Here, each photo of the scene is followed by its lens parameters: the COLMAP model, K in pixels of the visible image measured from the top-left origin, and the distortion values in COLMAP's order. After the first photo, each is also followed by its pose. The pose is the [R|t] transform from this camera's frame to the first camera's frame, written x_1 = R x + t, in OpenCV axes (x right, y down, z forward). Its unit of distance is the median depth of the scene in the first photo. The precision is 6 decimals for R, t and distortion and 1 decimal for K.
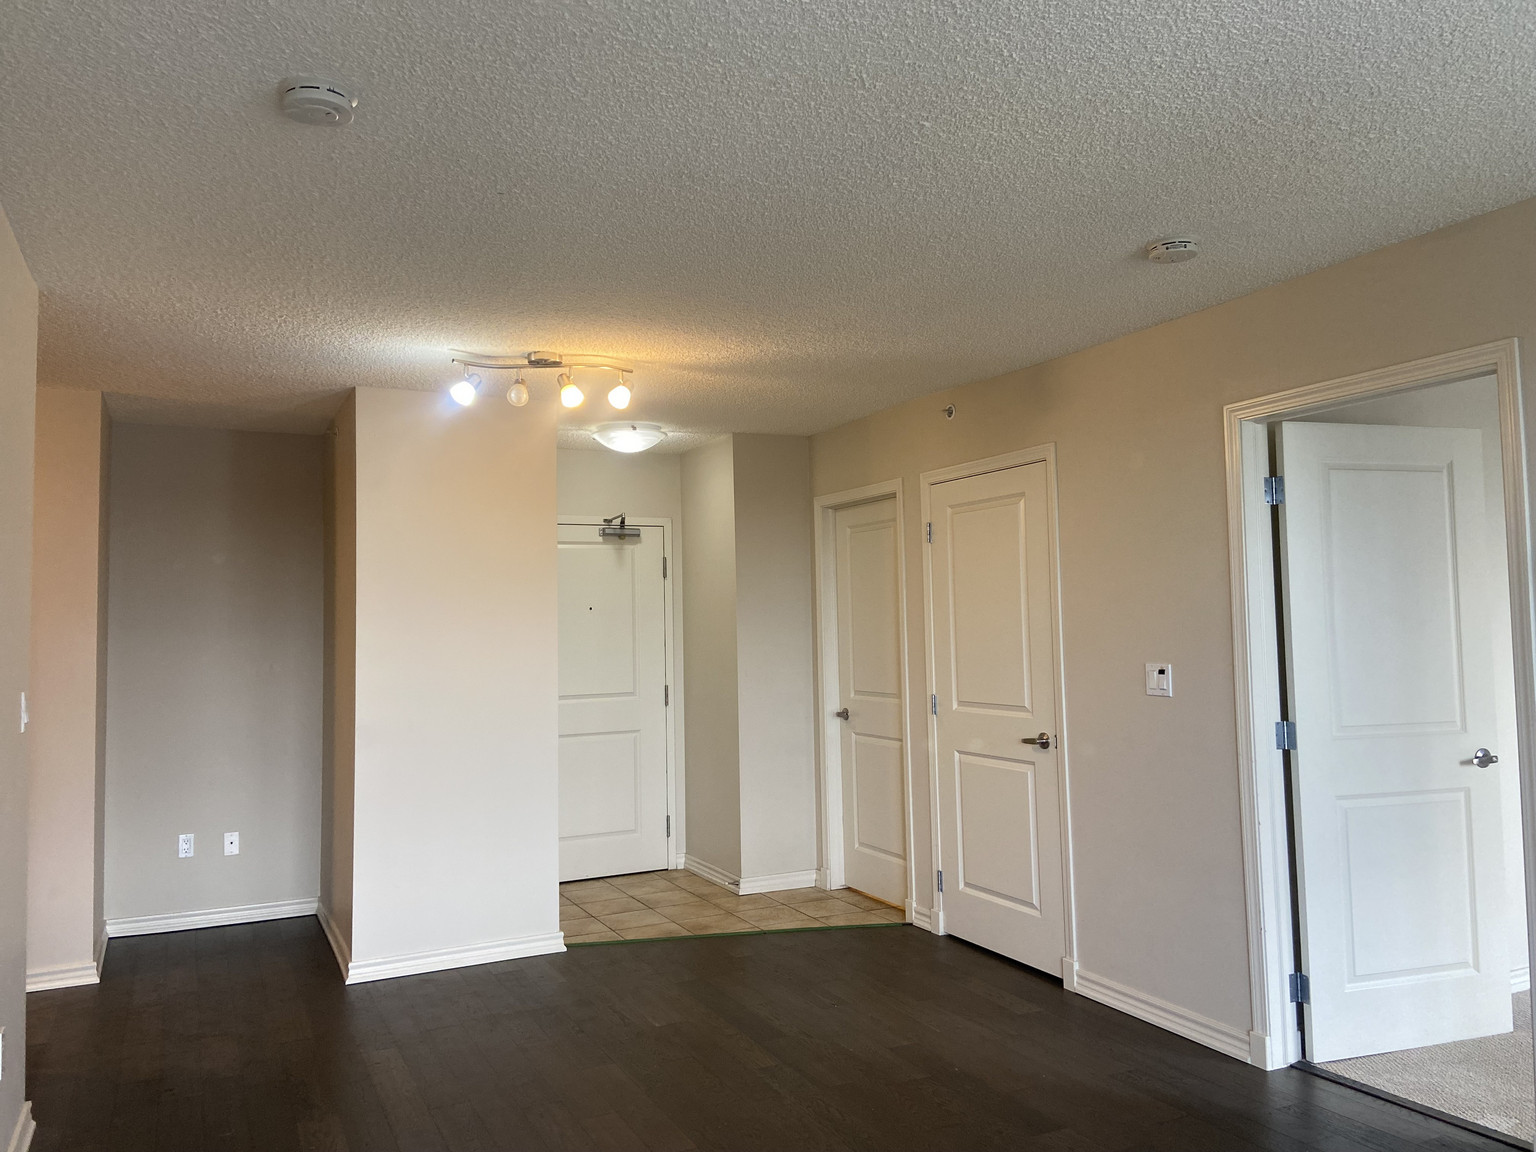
lens RADIAL K [[1159.9, 0, 776.0], [0, 1159.9, 575.8], [0, 0, 1]] dist [0.122166, -0.108876]
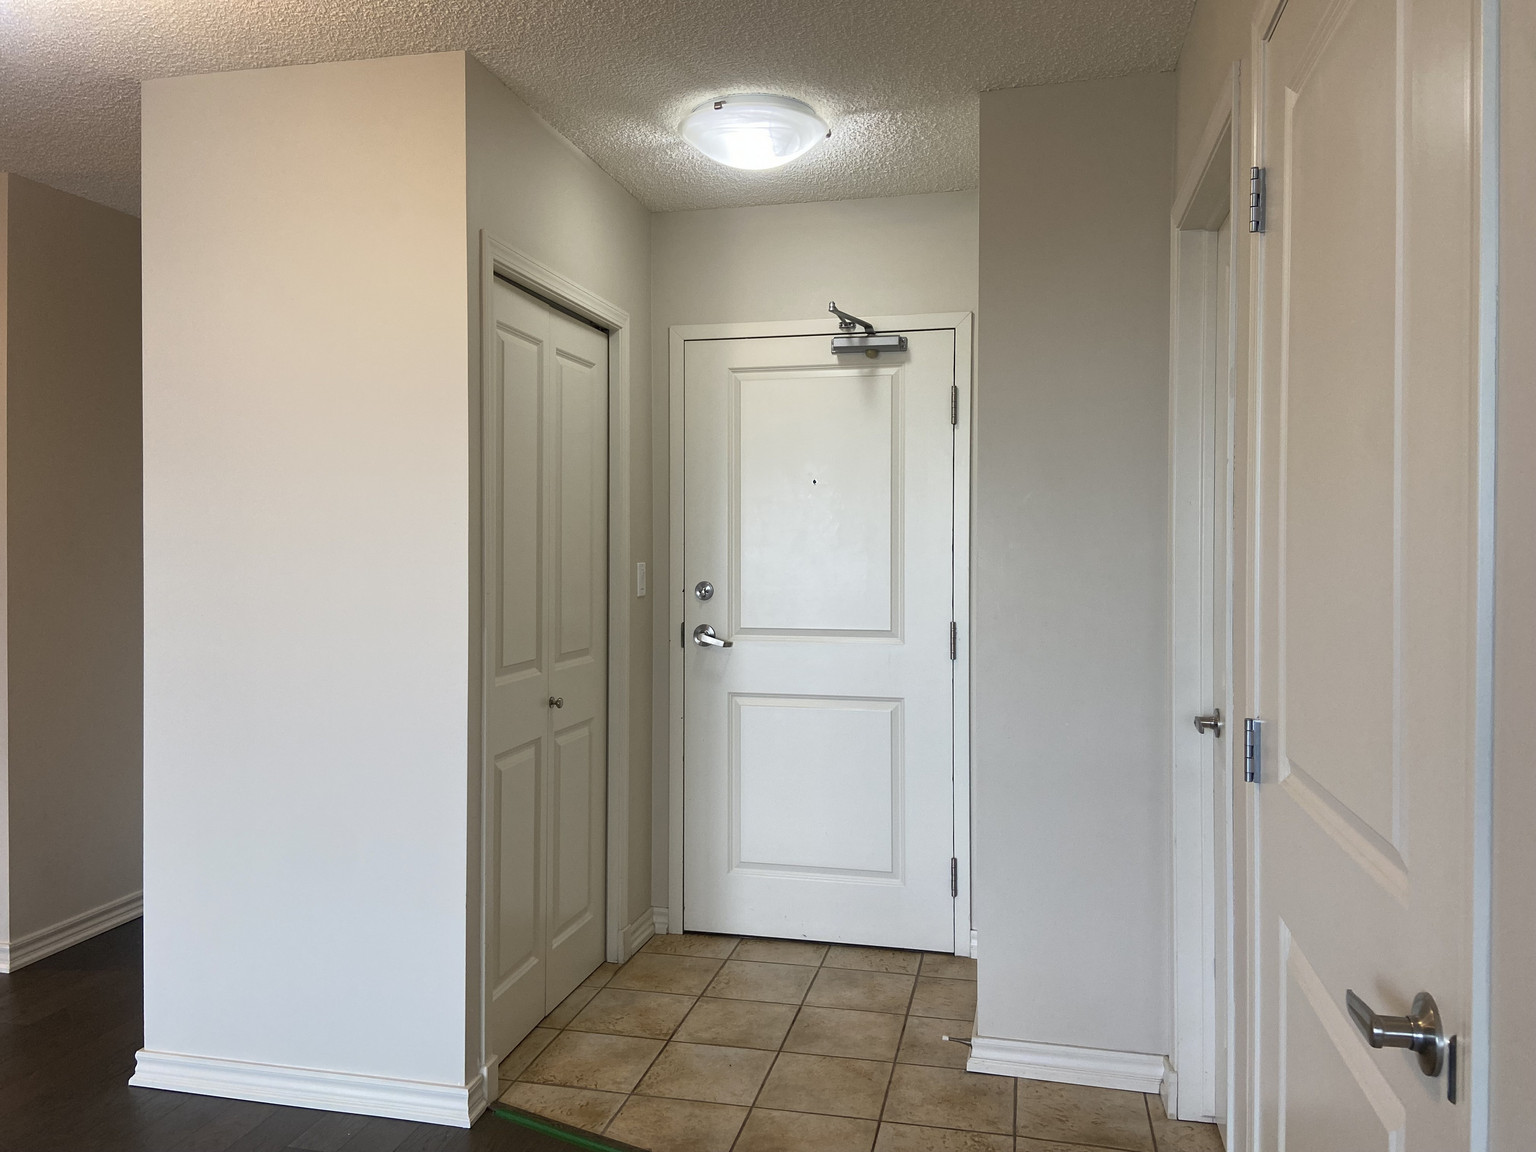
lens RADIAL K [[1159.9, 0, 758.1], [0, 1159.9, 571.4], [0, 0, 1]] dist [0.122166, -0.108876]
pose [[0.763406, 0.037416, -0.644834, 0.189957], [0.014456, 0.997081, 0.074969, 0.028426], [0.645757, -0.066554, 0.760637, 0.535135]]
